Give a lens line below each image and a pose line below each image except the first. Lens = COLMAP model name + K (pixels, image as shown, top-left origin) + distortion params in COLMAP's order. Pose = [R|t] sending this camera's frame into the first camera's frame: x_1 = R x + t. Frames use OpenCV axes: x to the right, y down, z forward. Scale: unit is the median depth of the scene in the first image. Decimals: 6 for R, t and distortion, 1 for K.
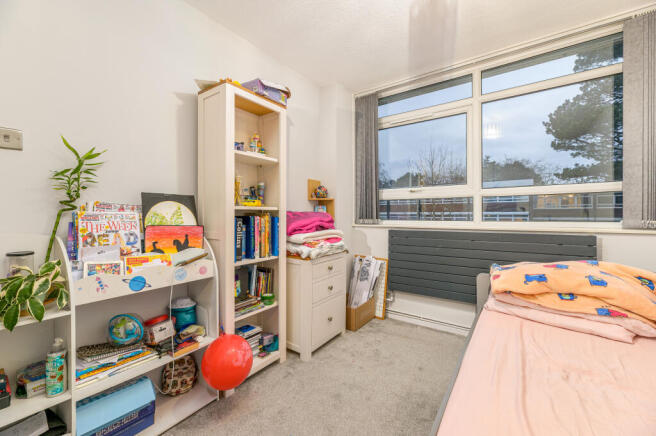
lens RADIAL K [[264.5, 0, 317.4], [0, 264.5, 212.4], [0, 0, 1]] dist [0.001041, -0.000057]
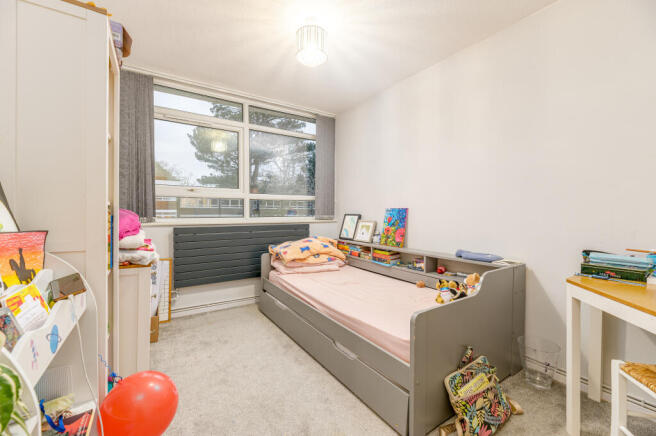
lens RADIAL K [[264.5, 0, 317.4], [0, 264.5, 212.4], [0, 0, 1]] dist [0.001041, -0.000057]
pose [[0.396985, 0.002906, 0.917820, -0.470185], [-0.010587, 0.999943, 0.001414, 0.002660], [-0.917764, -0.010278, 0.396993, 0.144193]]
